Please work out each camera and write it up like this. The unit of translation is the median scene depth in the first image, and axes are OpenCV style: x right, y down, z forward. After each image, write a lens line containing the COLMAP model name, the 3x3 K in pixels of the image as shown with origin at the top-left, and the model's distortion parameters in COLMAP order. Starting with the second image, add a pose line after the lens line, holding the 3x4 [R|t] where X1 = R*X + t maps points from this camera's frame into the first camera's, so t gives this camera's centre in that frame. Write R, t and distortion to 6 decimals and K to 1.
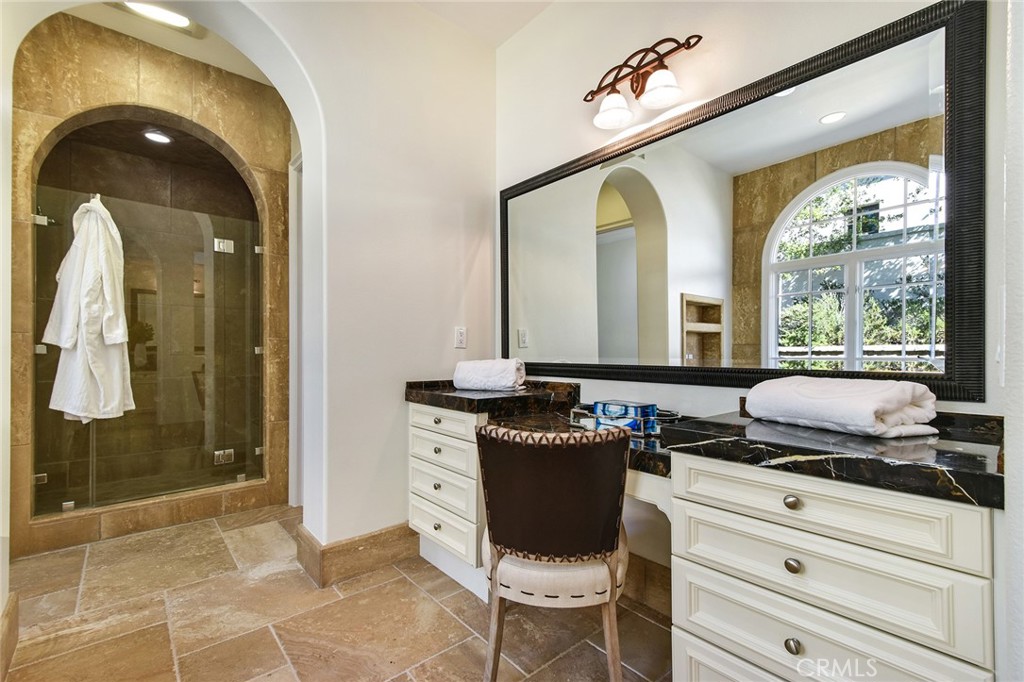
lens RADIAL K [[449.9, 0, 512.5], [0, 449.9, 347.8], [0, 0, 1]] dist [0.008593, -0.001294]
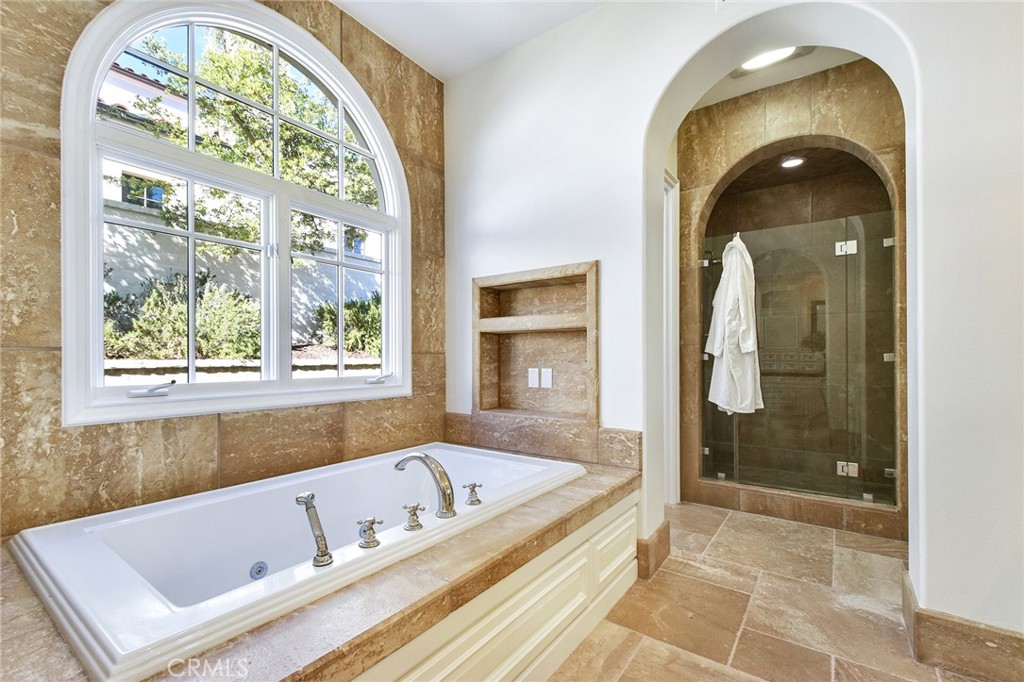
lens RADIAL K [[449.9, 0, 511.7], [0, 449.9, 355.9], [0, 0, 1]] dist [0.008593, -0.001294]
pose [[0.228406, -0.004386, -0.973556, 0.150147], [0.005916, 0.999978, -0.003118, 0.000778], [0.973548, -0.005047, 0.228427, 0.110307]]
